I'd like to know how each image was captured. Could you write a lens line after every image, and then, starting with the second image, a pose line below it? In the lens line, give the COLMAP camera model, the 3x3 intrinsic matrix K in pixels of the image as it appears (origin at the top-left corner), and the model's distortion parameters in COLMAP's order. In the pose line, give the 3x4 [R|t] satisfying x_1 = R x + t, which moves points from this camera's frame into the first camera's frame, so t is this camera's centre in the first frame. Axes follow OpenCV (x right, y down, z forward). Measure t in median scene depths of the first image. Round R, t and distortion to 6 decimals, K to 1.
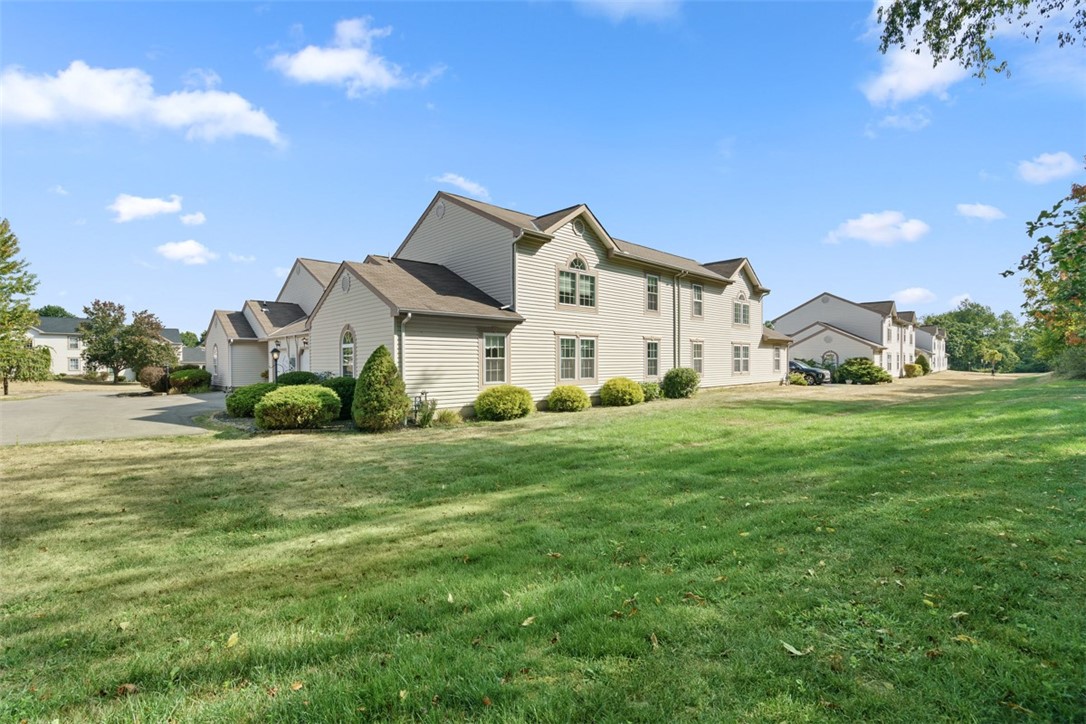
lens RADIAL K [[496.1, 0, 544.2], [0, 496.1, 359.4], [0, 0, 1]] dist [-0.005326, 0.004043]
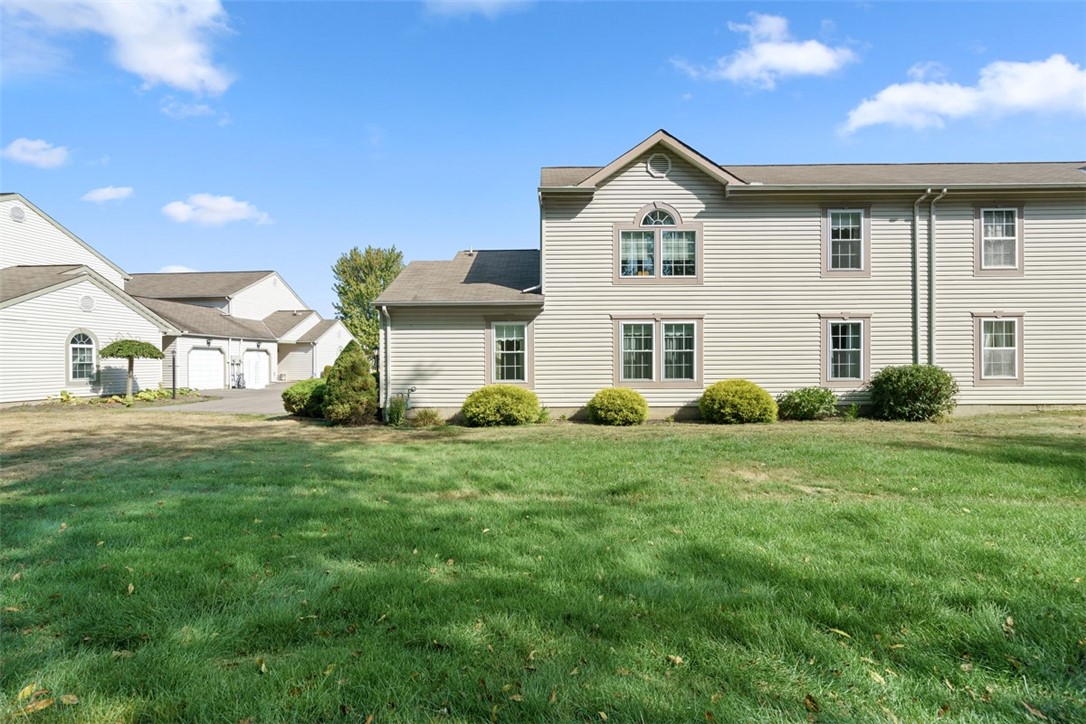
lens RADIAL K [[496.1, 0, 543.2], [0, 496.1, 363.1], [0, 0, 1]] dist [-0.005326, 0.004043]
pose [[0.708299, 0.009614, -0.705847, 0.447244], [0.006368, 0.999780, 0.020008, 0.000136], [0.705884, -0.018667, 0.708082, 0.374245]]
